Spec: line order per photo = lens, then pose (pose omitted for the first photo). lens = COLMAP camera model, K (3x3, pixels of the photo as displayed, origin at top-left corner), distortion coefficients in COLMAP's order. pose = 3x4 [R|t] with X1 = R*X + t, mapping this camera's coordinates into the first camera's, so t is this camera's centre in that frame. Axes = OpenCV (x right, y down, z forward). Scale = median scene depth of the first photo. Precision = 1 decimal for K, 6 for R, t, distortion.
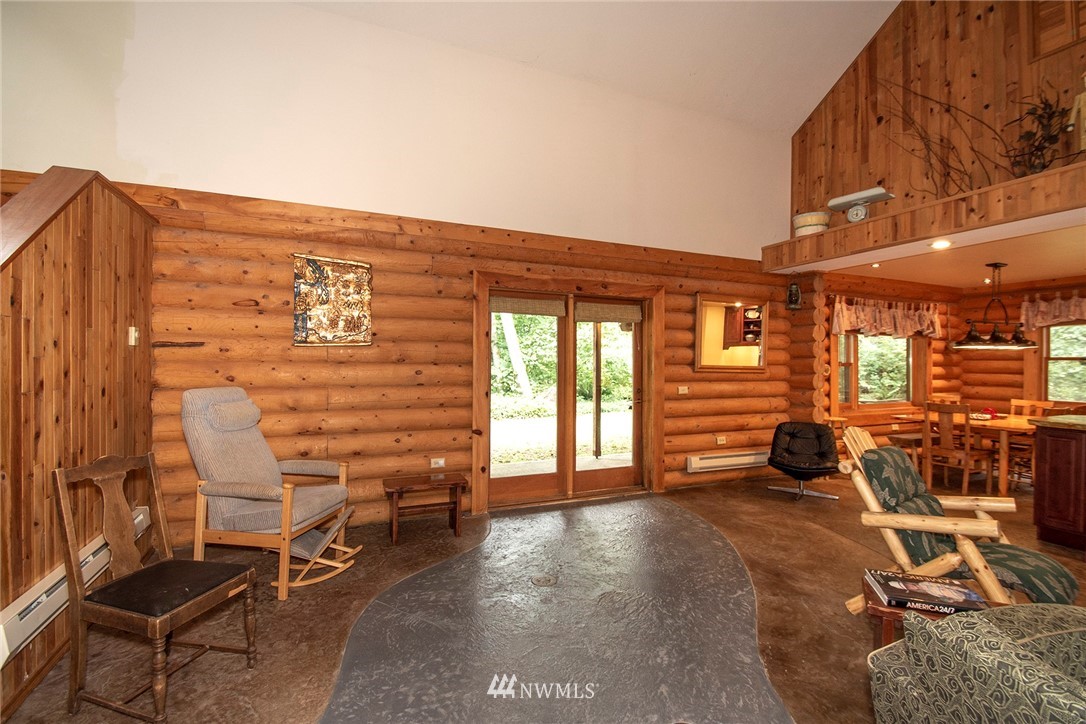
lens RADIAL K [[486.9, 0, 536.4], [0, 486.9, 363.4], [0, 0, 1]] dist [0.004365, -0.001080]
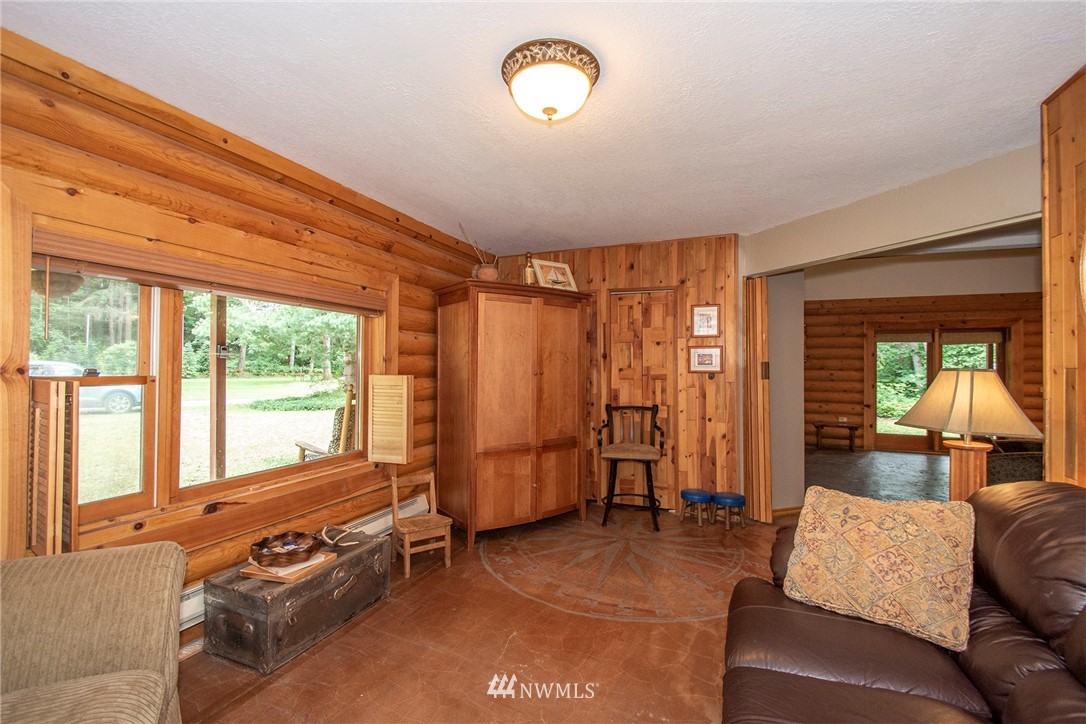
lens RADIAL K [[486.9, 0, 535.0], [0, 486.9, 363.3], [0, 0, 1]] dist [0.004365, -0.001080]
pose [[0.713997, -0.008713, -0.700094, 0.270434], [-0.007485, 0.999770, -0.020076, 0.020168], [0.700108, 0.019575, 0.713768, -1.194474]]
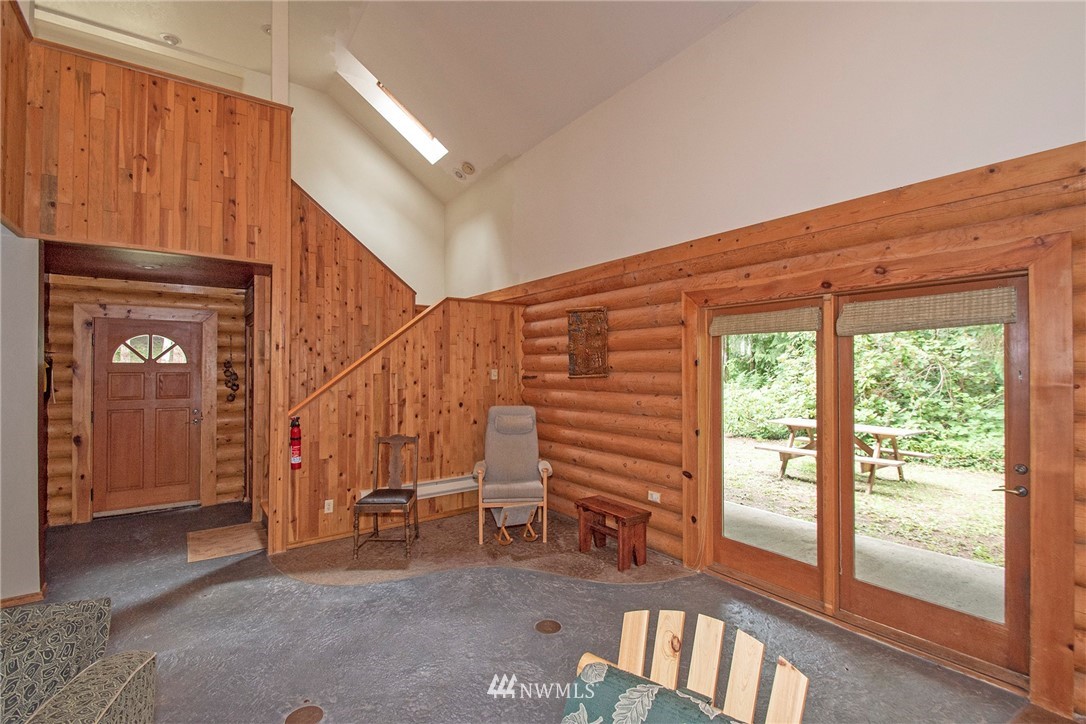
lens RADIAL K [[486.9, 0, 541.9], [0, 486.9, 363.4], [0, 0, 1]] dist [0.004365, -0.001080]
pose [[0.221583, -0.020799, -0.974920, 0.643095], [-0.006662, 0.999717, -0.022842, -0.035478], [0.975119, 0.011556, 0.221382, 0.513015]]
